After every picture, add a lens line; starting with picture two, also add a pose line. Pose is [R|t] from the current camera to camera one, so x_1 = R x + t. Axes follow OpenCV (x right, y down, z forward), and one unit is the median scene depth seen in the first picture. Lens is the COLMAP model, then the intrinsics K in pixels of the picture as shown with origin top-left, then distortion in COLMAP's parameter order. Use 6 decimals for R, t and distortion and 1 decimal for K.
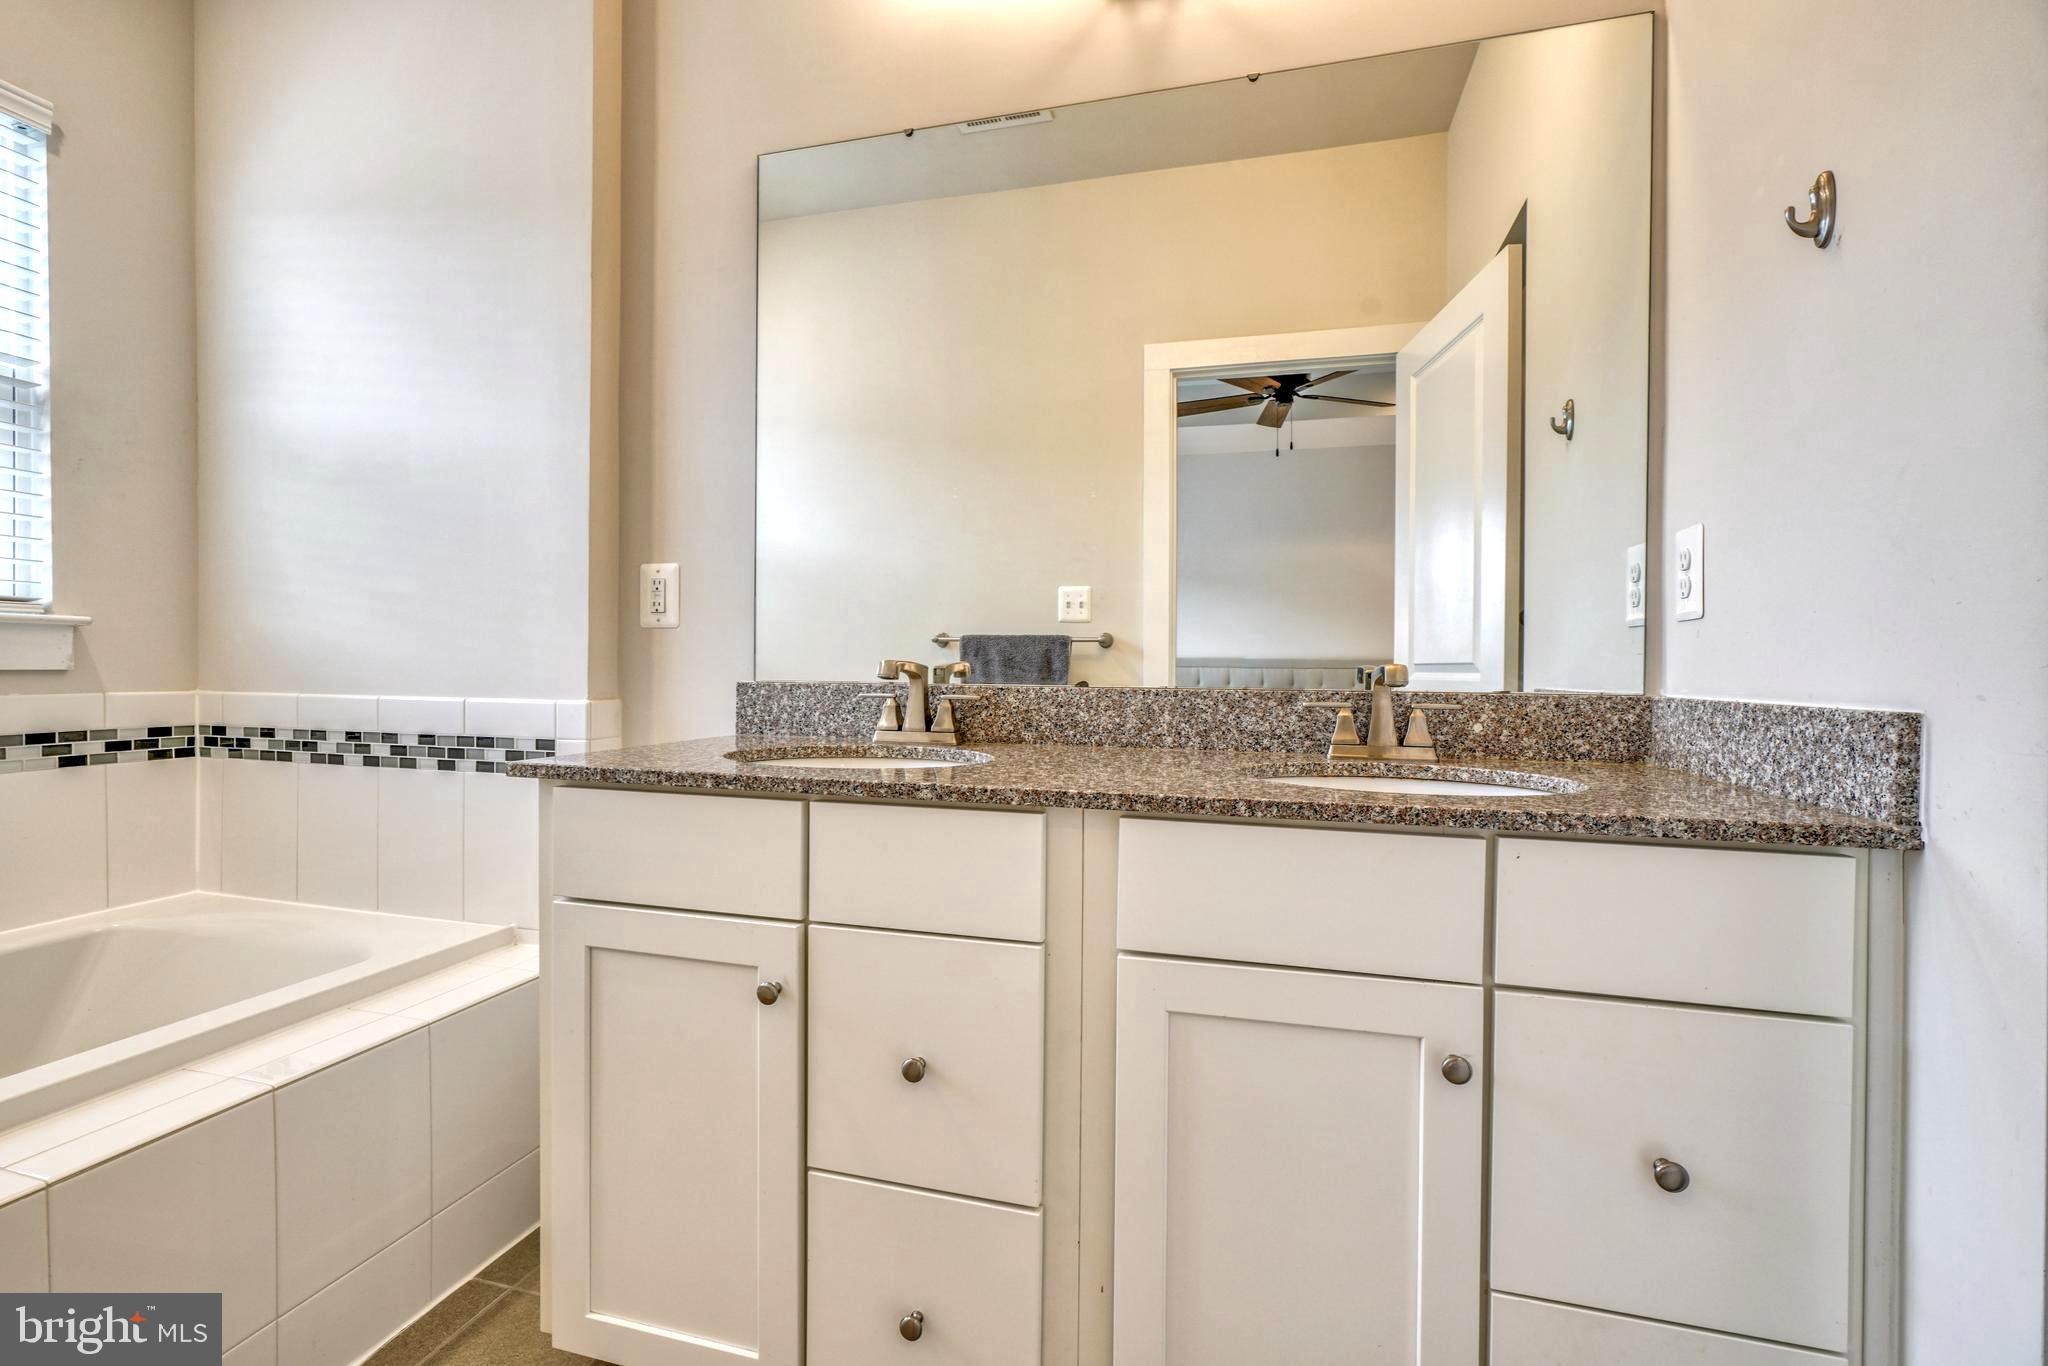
lens RADIAL K [[908.4, 0, 1019.4], [0, 908.4, 678.4], [0, 0, 1]] dist [-0.010636, 0.005614]
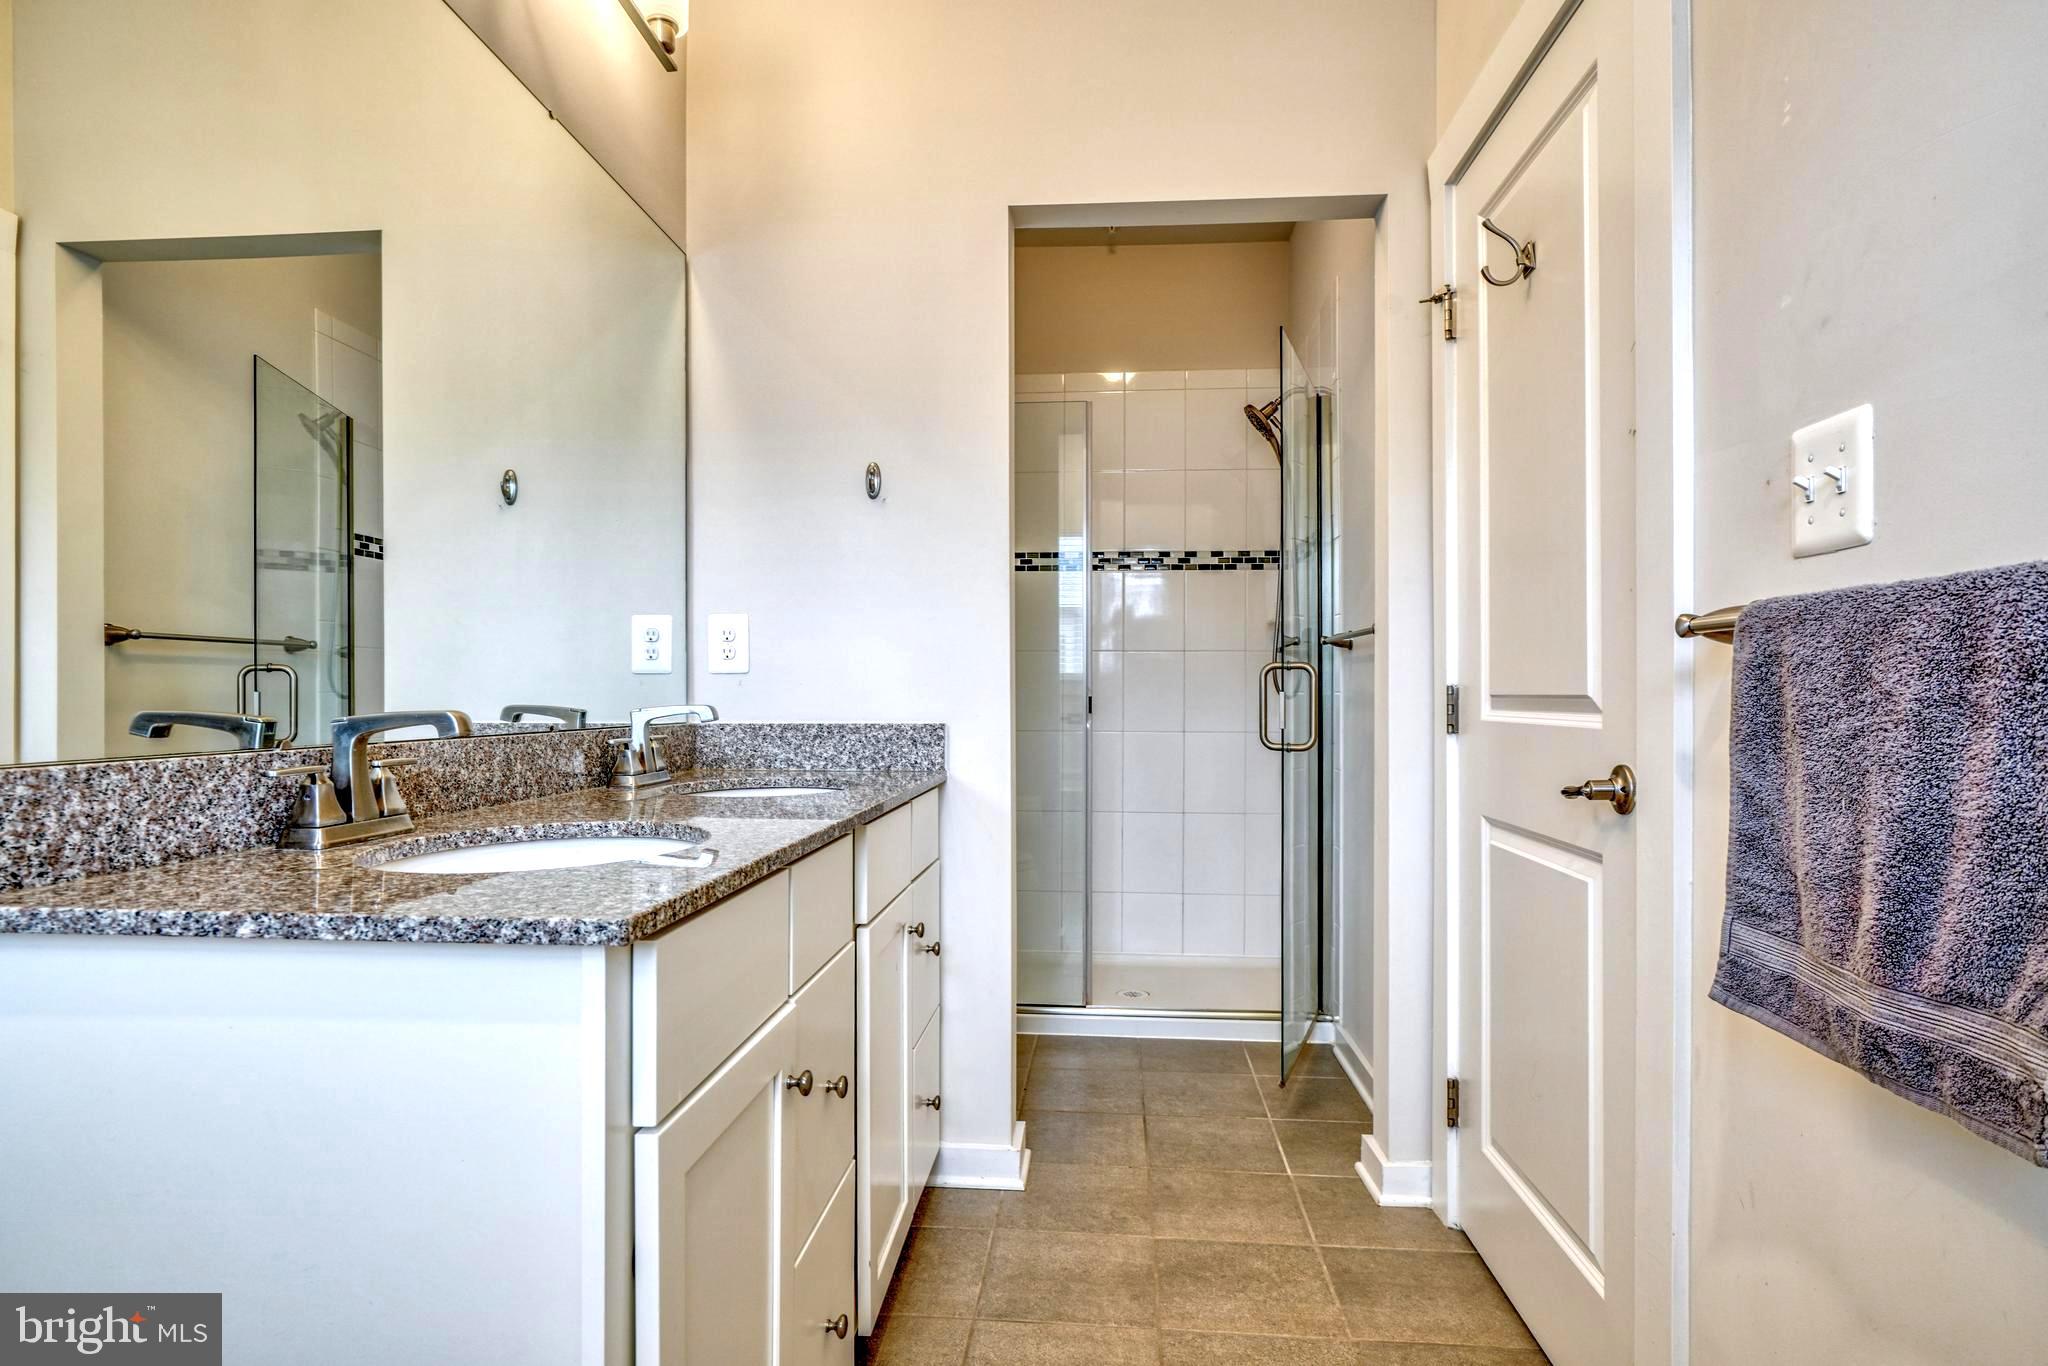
lens RADIAL K [[1113.1, 0, 1023.7], [0, 1113.1, 686.0], [0, 0, 1]] dist [-0.006316, 0.002693]
pose [[-0.207431, -0.002590, 0.978246, -0.983173], [0.007604, 0.999962, 0.004260, -0.036543], [-0.978220, 0.008322, -0.207404, 0.707876]]
